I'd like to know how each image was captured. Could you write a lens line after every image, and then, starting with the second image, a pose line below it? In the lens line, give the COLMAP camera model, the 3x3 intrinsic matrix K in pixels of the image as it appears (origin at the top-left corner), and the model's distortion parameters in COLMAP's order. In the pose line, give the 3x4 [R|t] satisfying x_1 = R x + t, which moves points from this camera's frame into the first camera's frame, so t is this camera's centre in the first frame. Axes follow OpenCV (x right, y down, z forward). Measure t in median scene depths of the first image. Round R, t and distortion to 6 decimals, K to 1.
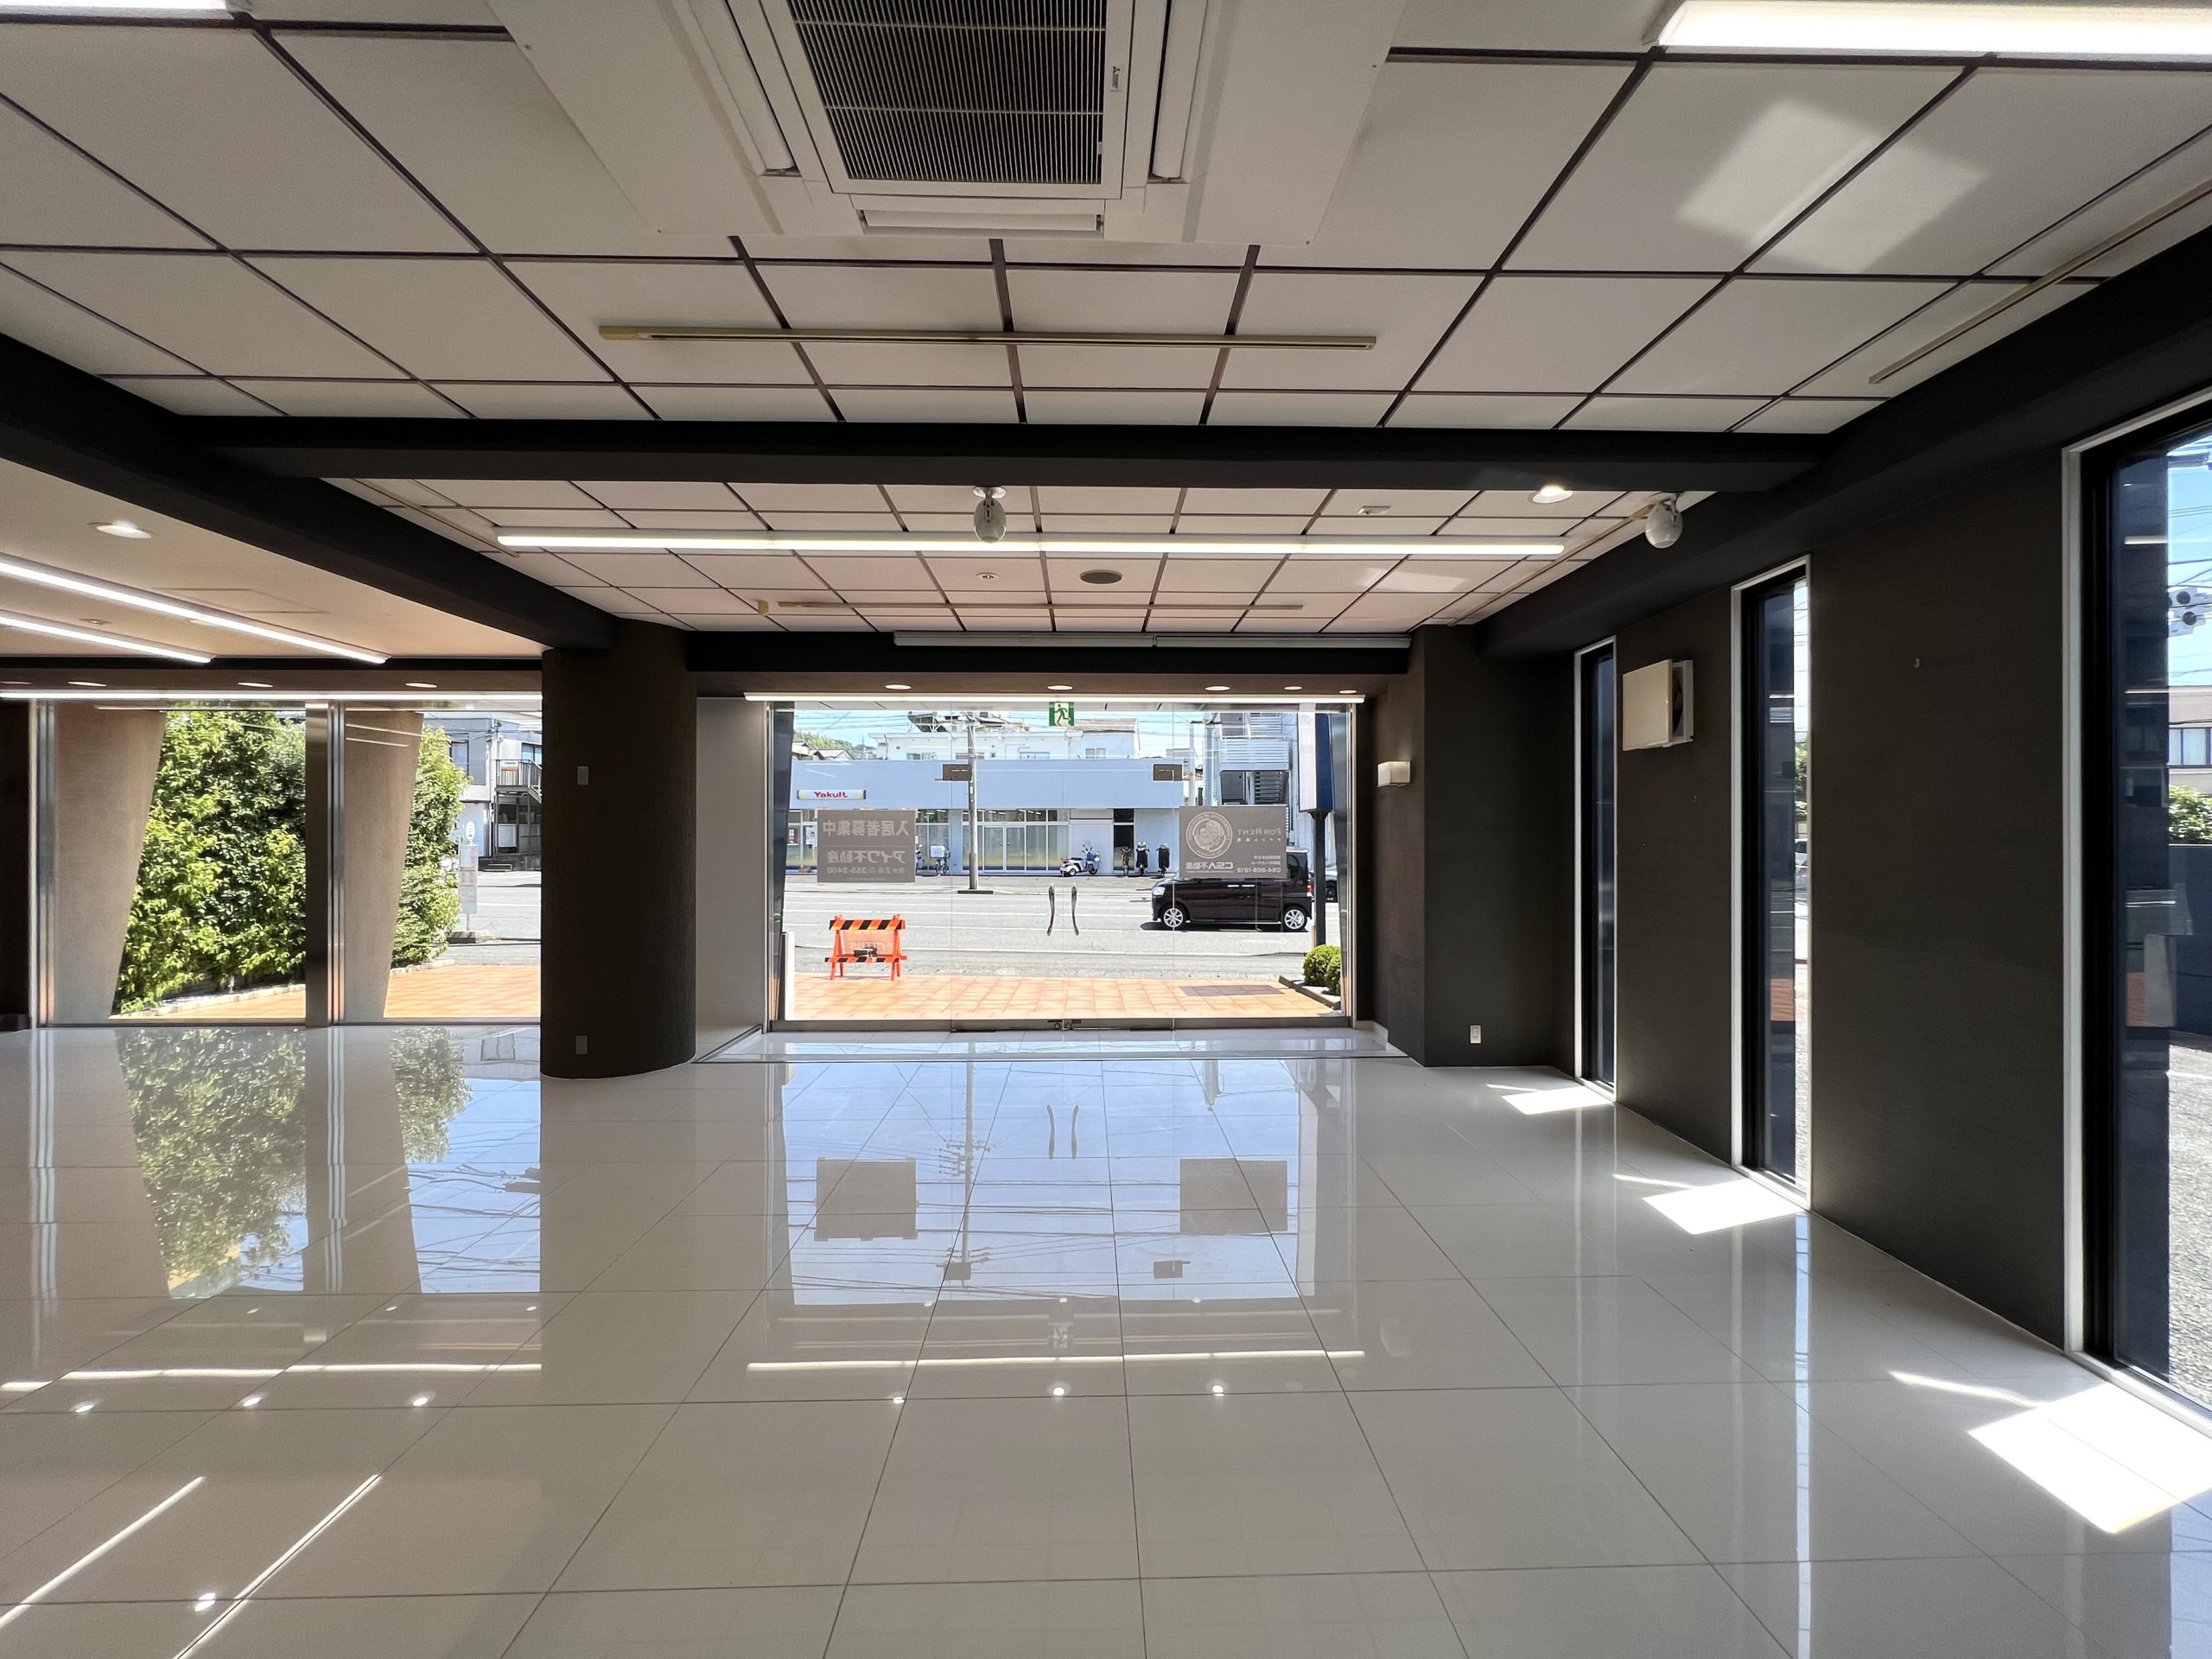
lens RADIAL K [[887.2, 0, 1104.0], [0, 887.2, 842.9], [0, 0, 1]] dist [-0.001592, -0.000534]
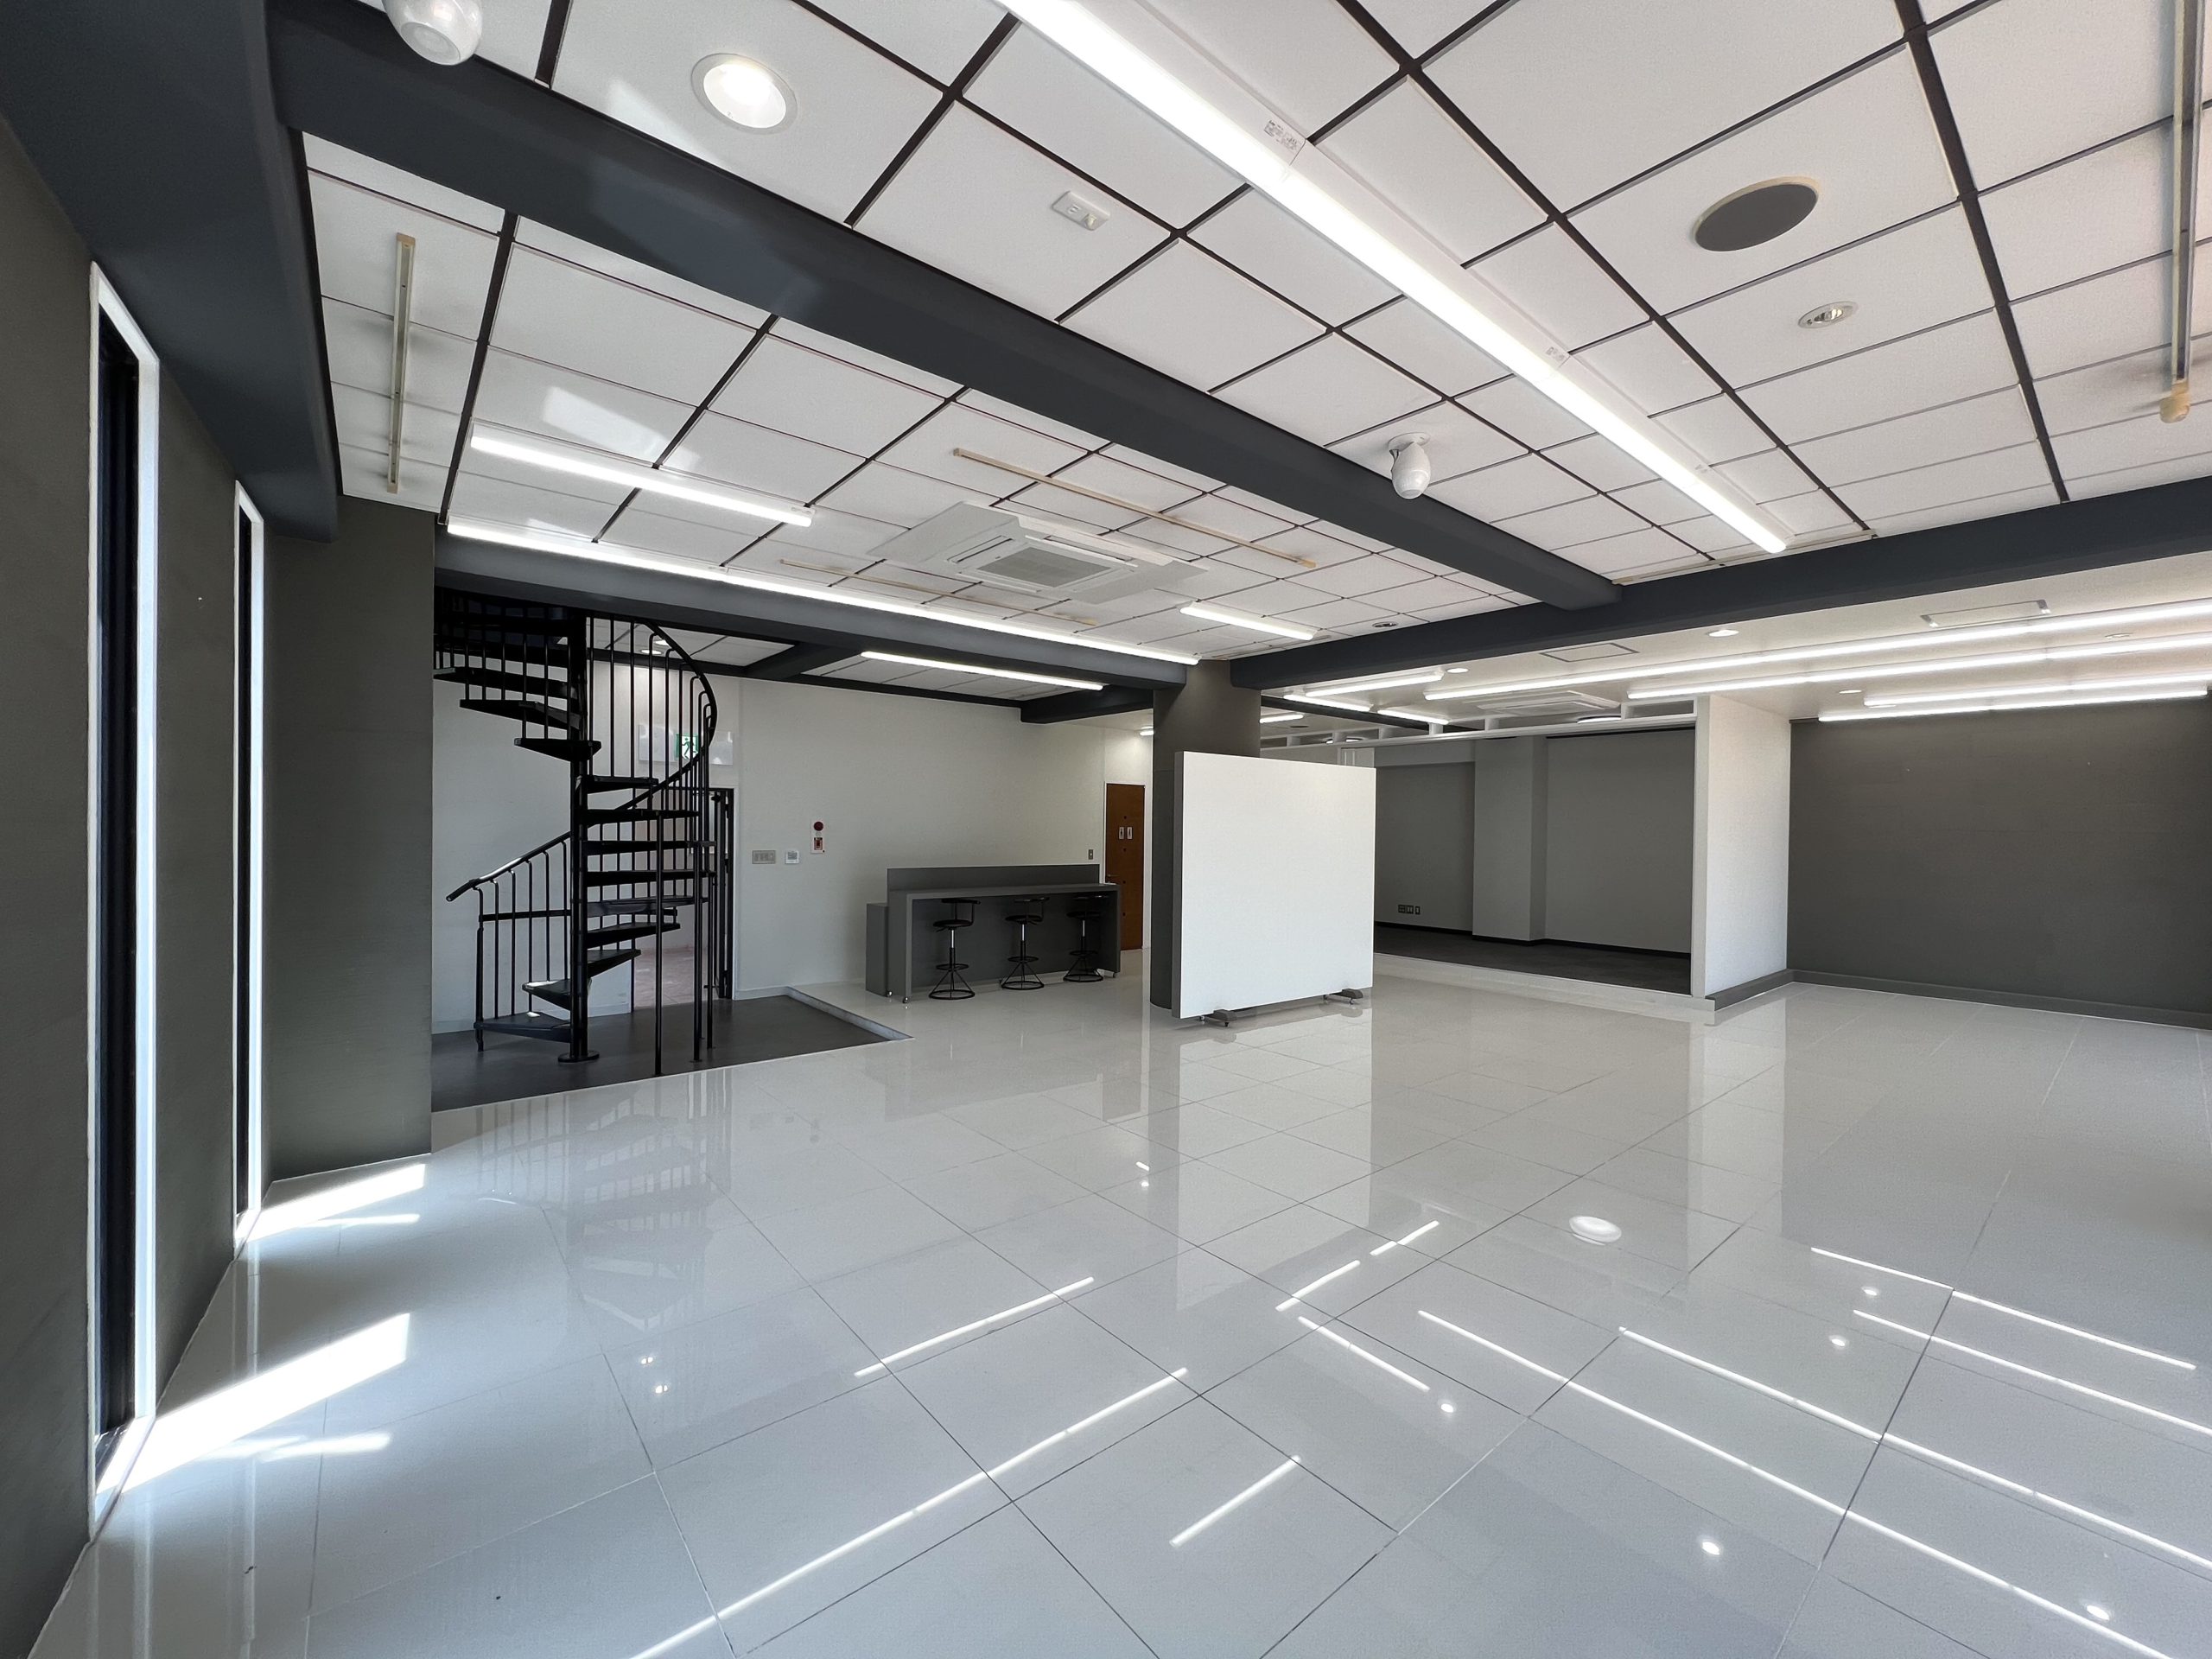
lens RADIAL K [[887.2, 0, 1119.0], [0, 887.2, 820.7], [0, 0, 1]] dist [-0.001592, -0.000534]
pose [[-0.777309, -0.010981, -0.629023, 0.312767], [-0.012353, 0.999921, -0.002192, -0.008963], [0.628997, 0.006066, -0.777384, 0.727544]]
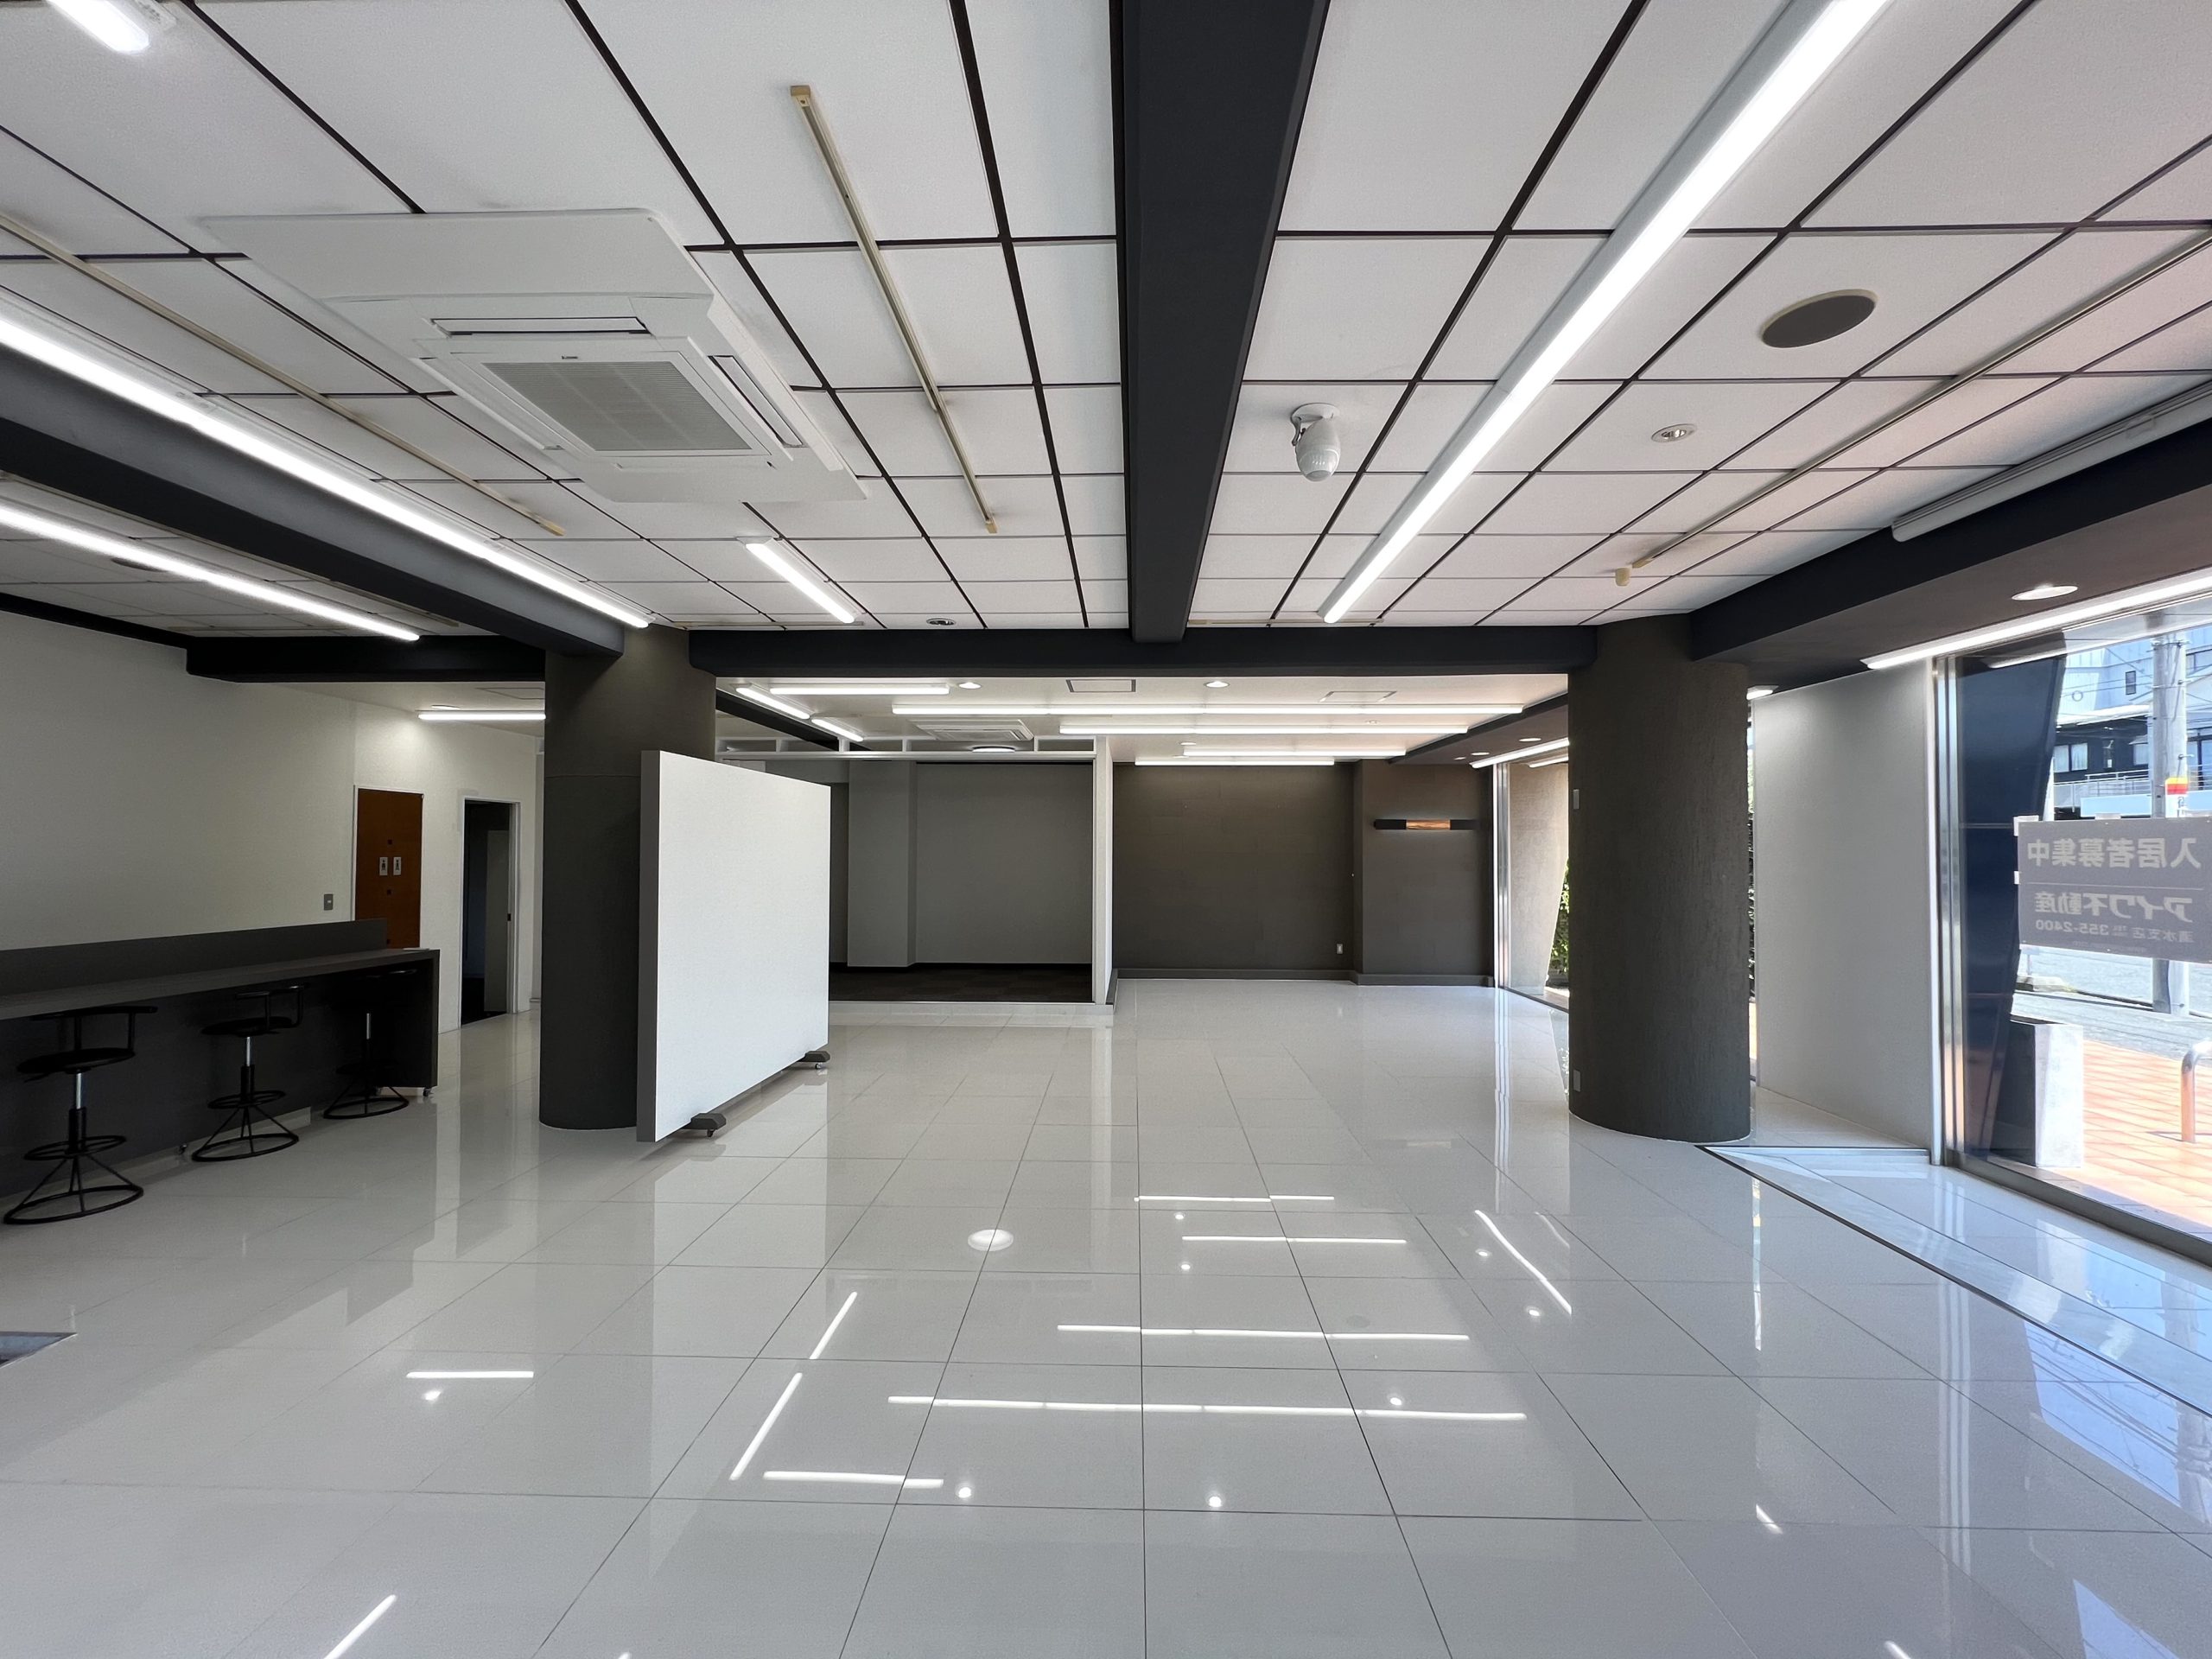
lens RADIAL K [[887.2, 0, 1108.2], [0, 887.2, 831.0], [0, 0, 1]] dist [-0.001592, -0.000534]
pose [[-0.041870, -0.022448, -0.998871, 0.302083], [-0.006466, 0.999733, -0.022197, -0.014049], [0.999102, 0.005530, -0.042004, 0.417407]]
